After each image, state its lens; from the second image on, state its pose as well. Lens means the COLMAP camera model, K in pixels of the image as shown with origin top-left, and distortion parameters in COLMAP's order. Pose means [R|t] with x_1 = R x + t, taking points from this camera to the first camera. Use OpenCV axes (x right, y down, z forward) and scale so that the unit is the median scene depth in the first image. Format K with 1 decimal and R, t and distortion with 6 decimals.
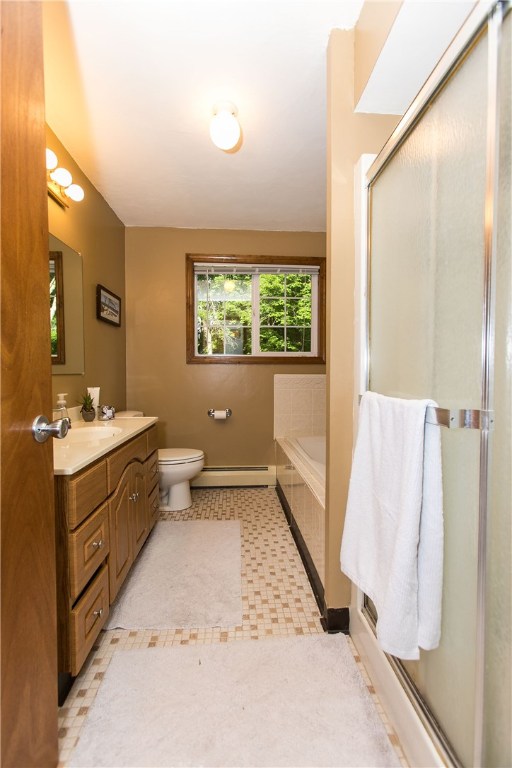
lens RADIAL K [[346.5, 0, 263.9], [0, 346.5, 387.5], [0, 0, 1]] dist [-0.014308, 0.011636]
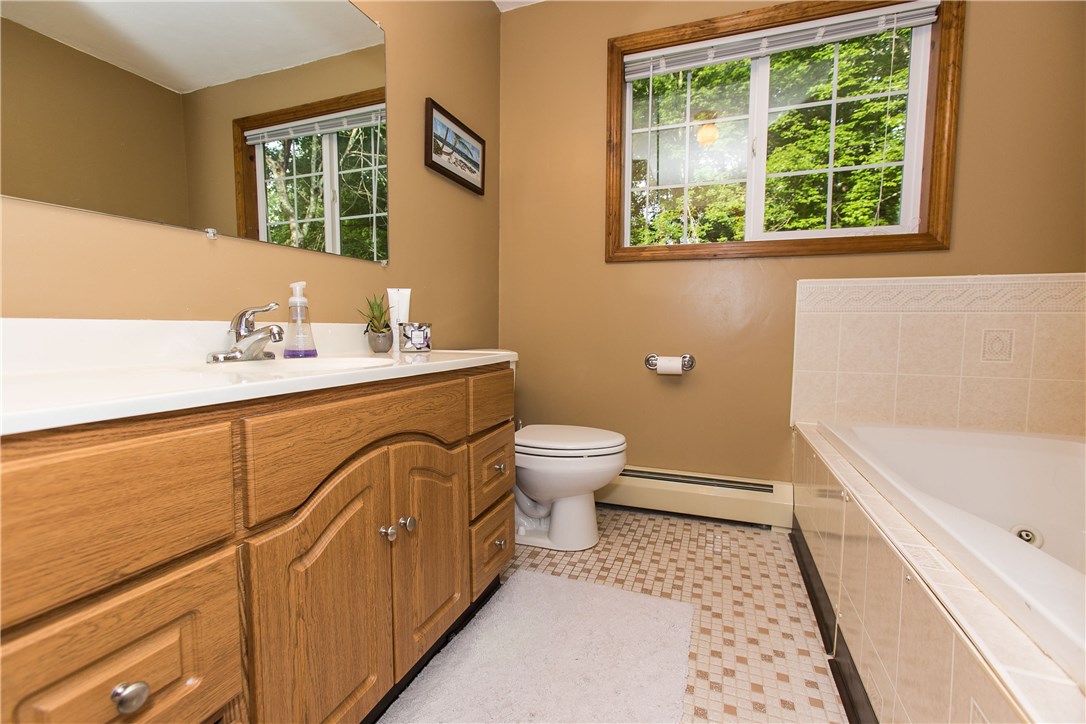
lens RADIAL K [[497.8, 0, 539.1], [0, 497.8, 365.5], [0, 0, 1]] dist [-0.016268, 0.012012]
pose [[0.904082, 0.036872, -0.425765, 0.006233], [-0.021534, 0.998936, 0.040784, 0.063349], [0.426816, -0.027704, 0.903914, 0.342725]]
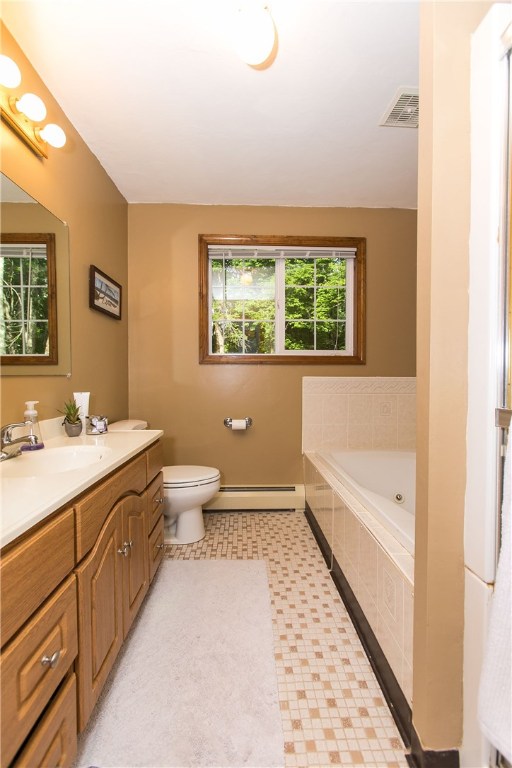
lens RADIAL K [[346.5, 0, 263.9], [0, 346.5, 387.5], [0, 0, 1]] dist [-0.014308, 0.011636]
pose [[0.999437, 0.000869, -0.033546, -0.042458], [-0.001211, 0.999948, -0.010170, -0.003247], [0.033536, 0.010205, 0.999385, 0.184646]]
